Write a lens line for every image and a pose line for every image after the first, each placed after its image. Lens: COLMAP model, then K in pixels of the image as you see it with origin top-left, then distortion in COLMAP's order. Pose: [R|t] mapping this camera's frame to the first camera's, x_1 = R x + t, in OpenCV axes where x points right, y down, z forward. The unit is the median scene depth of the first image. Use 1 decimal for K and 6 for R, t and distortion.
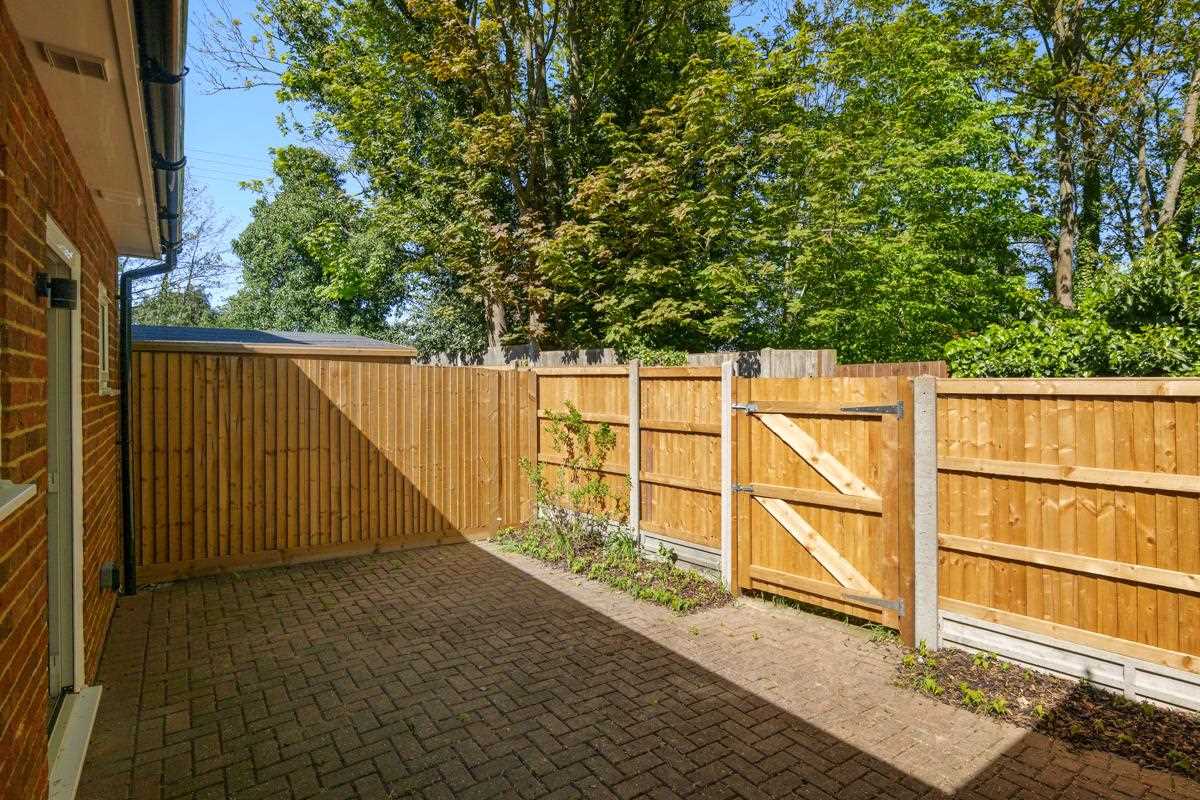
lens RADIAL K [[589.0, 0, 593.6], [0, 589.0, 392.9], [0, 0, 1]] dist [-0.004824, -0.000208]
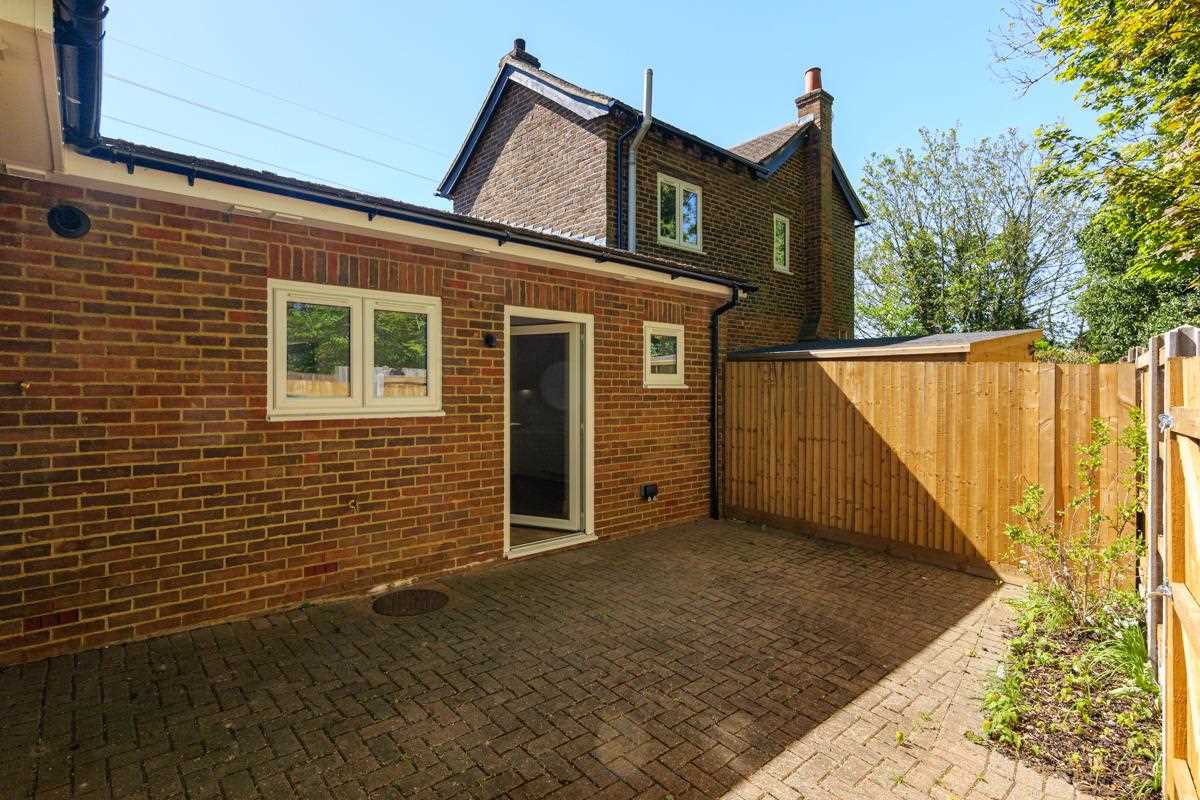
lens RADIAL K [[589.0, 0, 595.0], [0, 589.0, 392.8], [0, 0, 1]] dist [-0.004824, -0.000208]
pose [[0.108582, 0.007318, -0.994061, 0.644359], [-0.023746, 0.999707, 0.004765, 0.010114], [0.993804, 0.023087, 0.108724, 0.457255]]
